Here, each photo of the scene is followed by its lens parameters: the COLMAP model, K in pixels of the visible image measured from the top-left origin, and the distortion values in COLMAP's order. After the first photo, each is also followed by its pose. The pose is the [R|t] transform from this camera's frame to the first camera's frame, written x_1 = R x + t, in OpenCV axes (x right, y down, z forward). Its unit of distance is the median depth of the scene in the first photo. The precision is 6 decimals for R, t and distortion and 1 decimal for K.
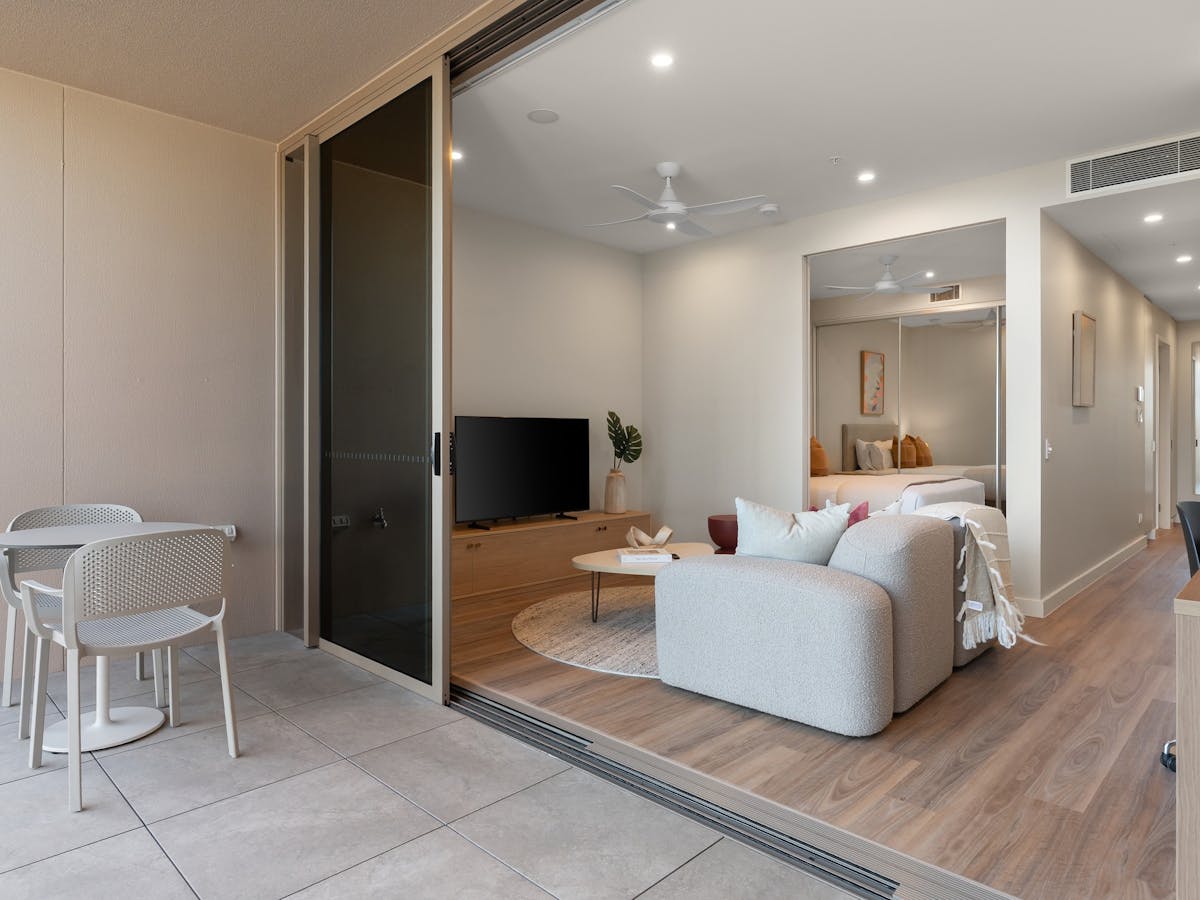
lens RADIAL K [[731.4, 0, 600.0], [0, 731.4, 450.0], [0, 0, 1]] dist [-0.004043, -0.000941]
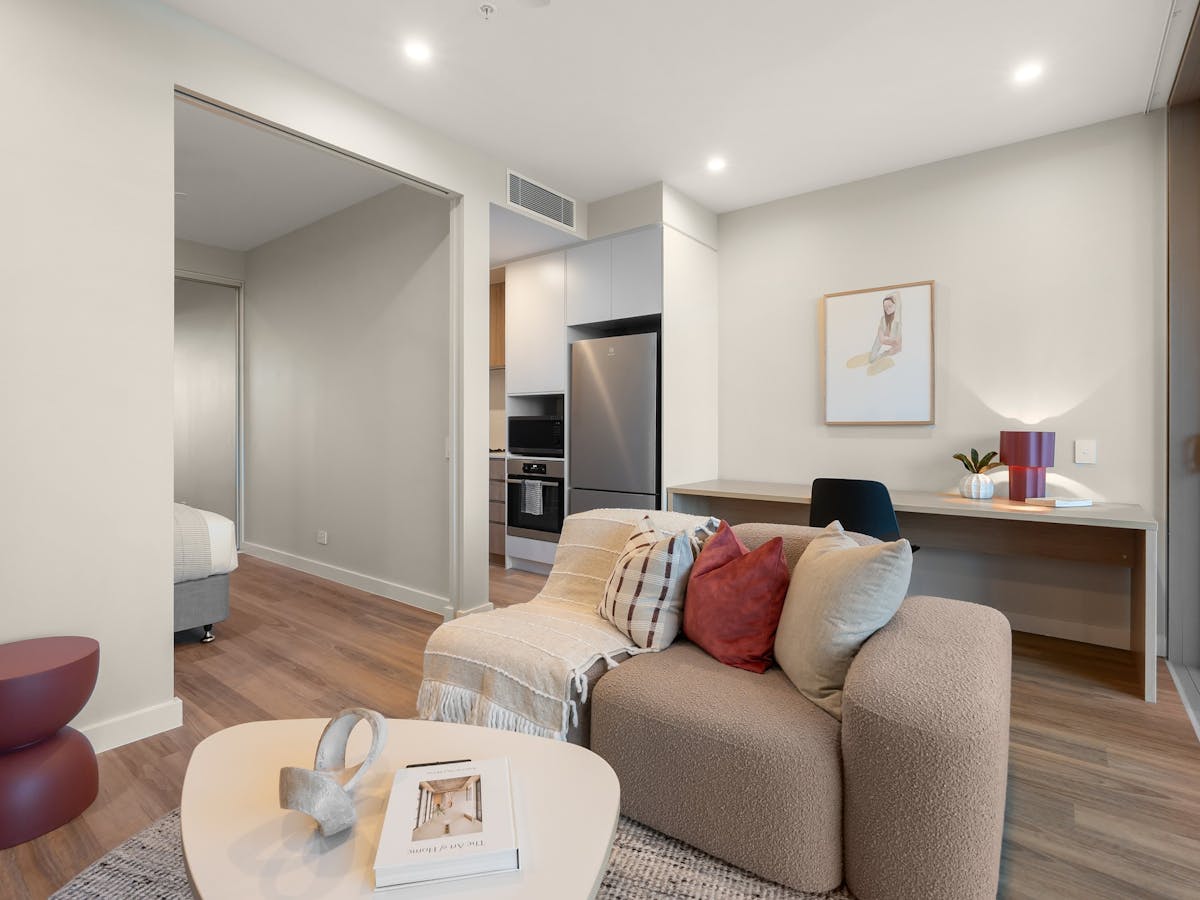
lens RADIAL K [[595.5, 0, 598.4], [0, 595.5, 429.9], [0, 0, 1]] dist [0.001733, 0.000653]
pose [[-0.103922, -0.004350, 0.994576, -0.174876], [0.018743, 0.999804, 0.006331, -0.021463], [-0.994409, 0.019300, -0.103820, 0.777836]]
